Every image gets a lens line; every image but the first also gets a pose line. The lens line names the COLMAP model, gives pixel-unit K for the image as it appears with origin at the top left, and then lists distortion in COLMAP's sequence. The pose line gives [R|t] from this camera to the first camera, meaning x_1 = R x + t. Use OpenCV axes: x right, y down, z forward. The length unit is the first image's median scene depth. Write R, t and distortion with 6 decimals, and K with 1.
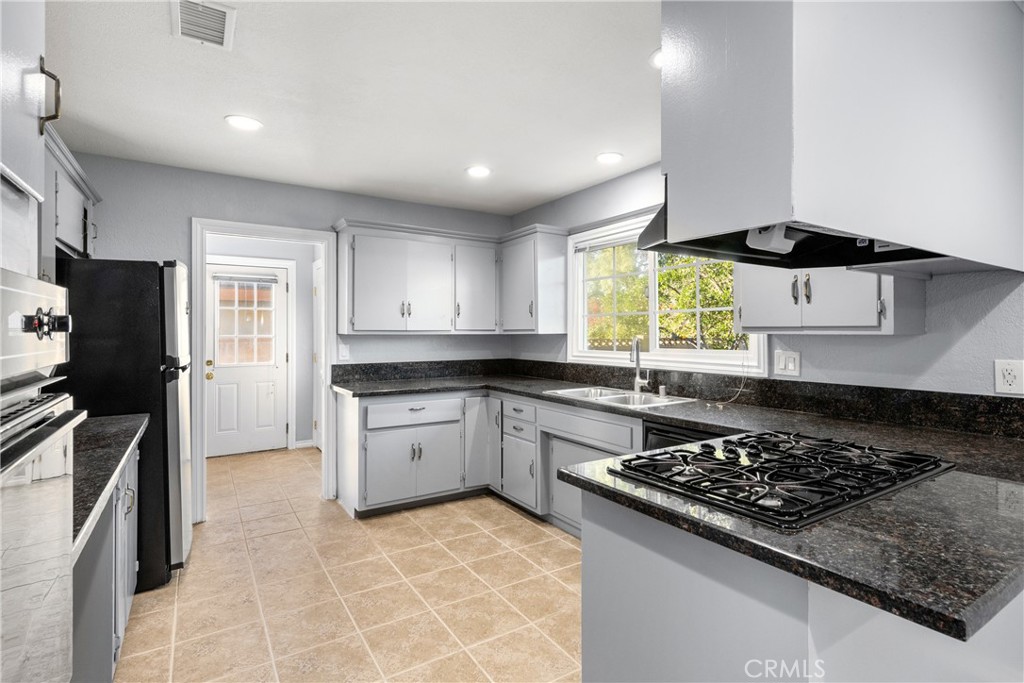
lens RADIAL K [[481.4, 0, 512.0], [0, 481.4, 341.5], [0, 0, 1]] dist [0.010990, 0.000212]
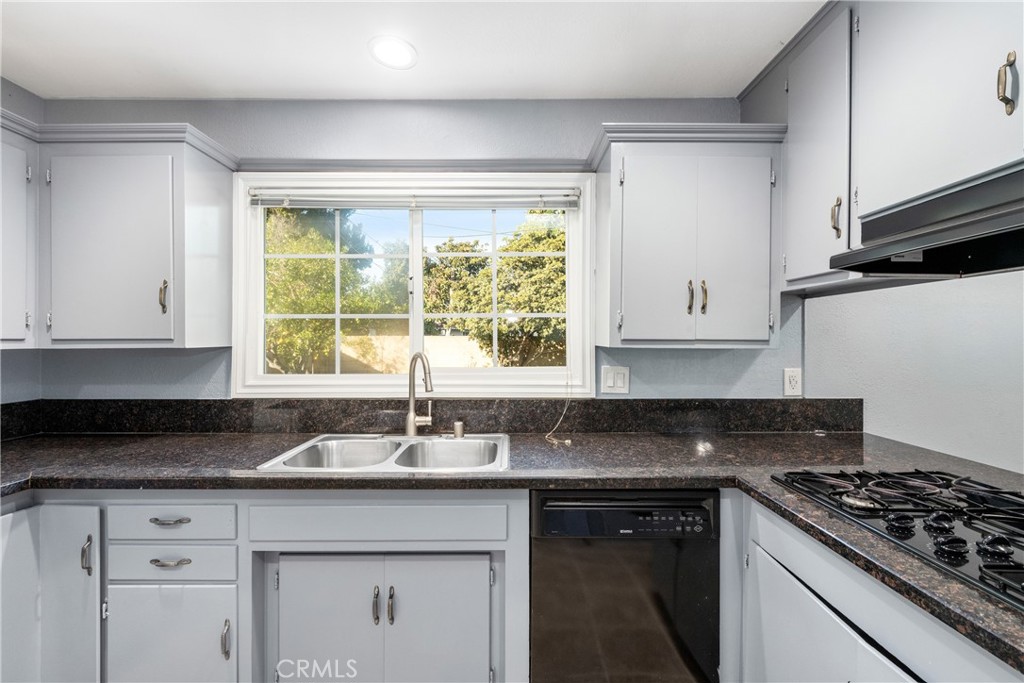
lens RADIAL K [[438.4, 0, 510.4], [0, 438.4, 344.3], [0, 0, 1]] dist [-0.005621, -0.000520]
pose [[0.546506, -0.010167, 0.837394, -0.161133], [0.012889, 0.999910, 0.003728, -0.019871], [-0.837356, 0.008756, 0.546587, 0.547225]]
